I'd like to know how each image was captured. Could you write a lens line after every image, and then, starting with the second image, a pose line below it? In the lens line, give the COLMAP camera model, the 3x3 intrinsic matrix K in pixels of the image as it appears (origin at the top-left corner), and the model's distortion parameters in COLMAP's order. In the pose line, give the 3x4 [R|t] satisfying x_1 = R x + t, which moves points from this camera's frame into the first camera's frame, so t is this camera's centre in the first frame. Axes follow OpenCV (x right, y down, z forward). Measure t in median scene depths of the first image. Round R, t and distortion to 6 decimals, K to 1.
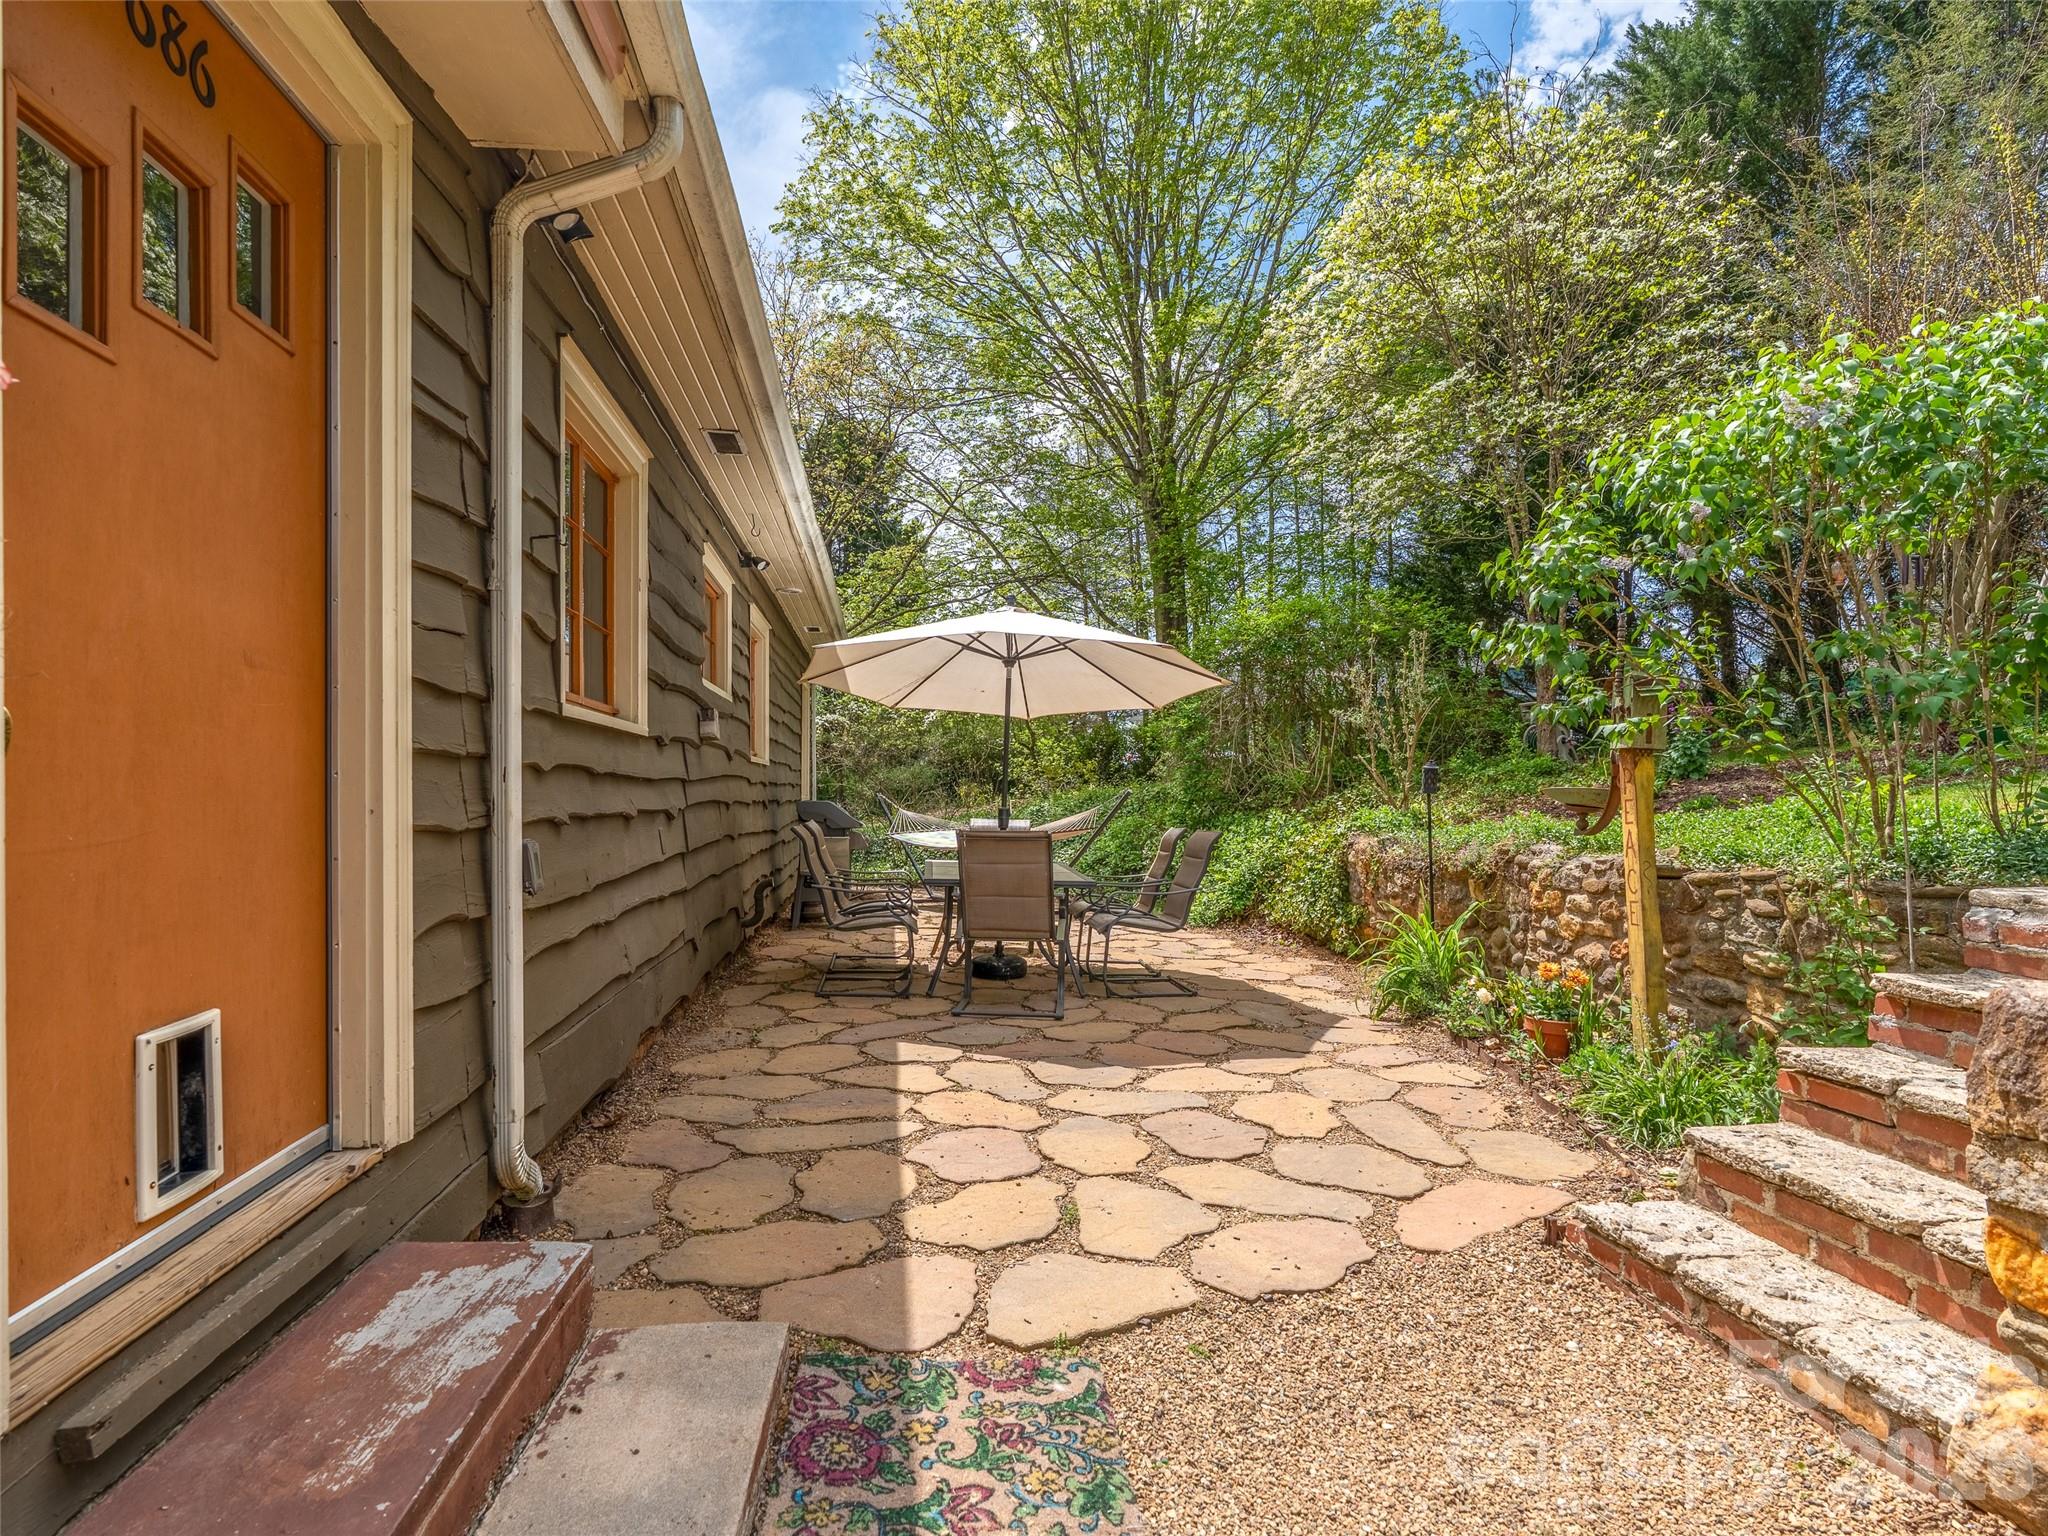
lens RADIAL K [[1030.9, 0, 1012.2], [0, 1030.9, 773.7], [0, 0, 1]] dist [-0.002442, 0.000415]
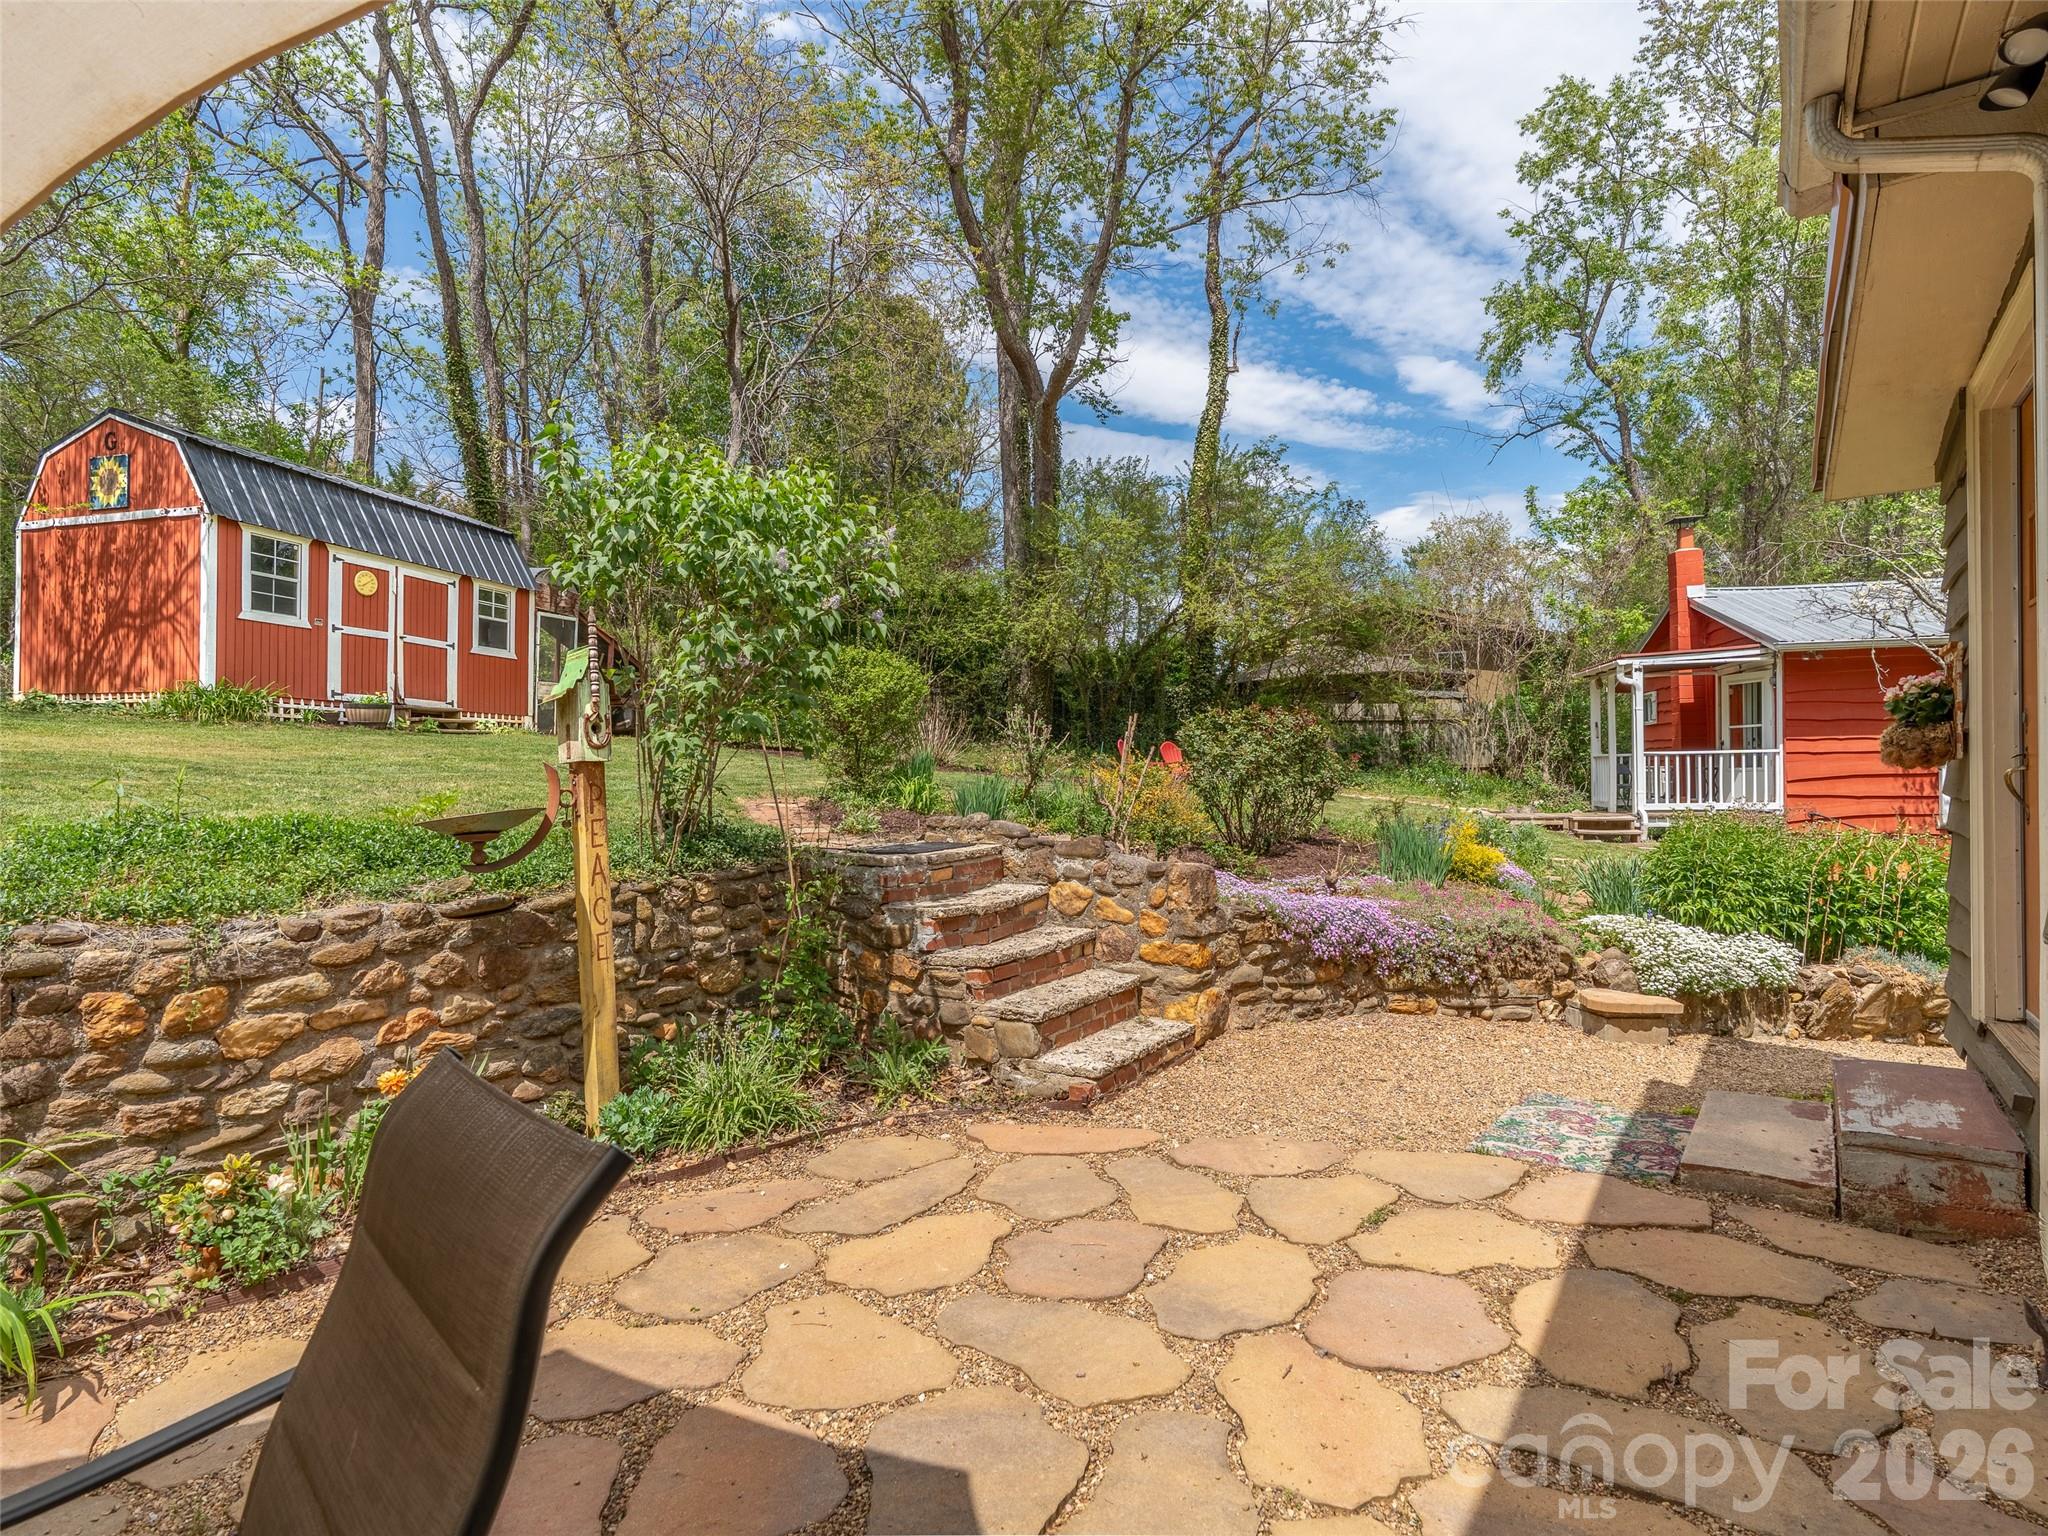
lens RADIAL K [[1030.9, 0, 1012.2], [0, 1030.9, 773.7], [0, 0, 1]] dist [-0.002442, 0.000415]
pose [[-0.706580, -0.003062, 0.707627, -0.389061], [0.000561, 0.999988, 0.004887, -0.024968], [-0.707633, 0.003851, -0.706569, 1.876132]]
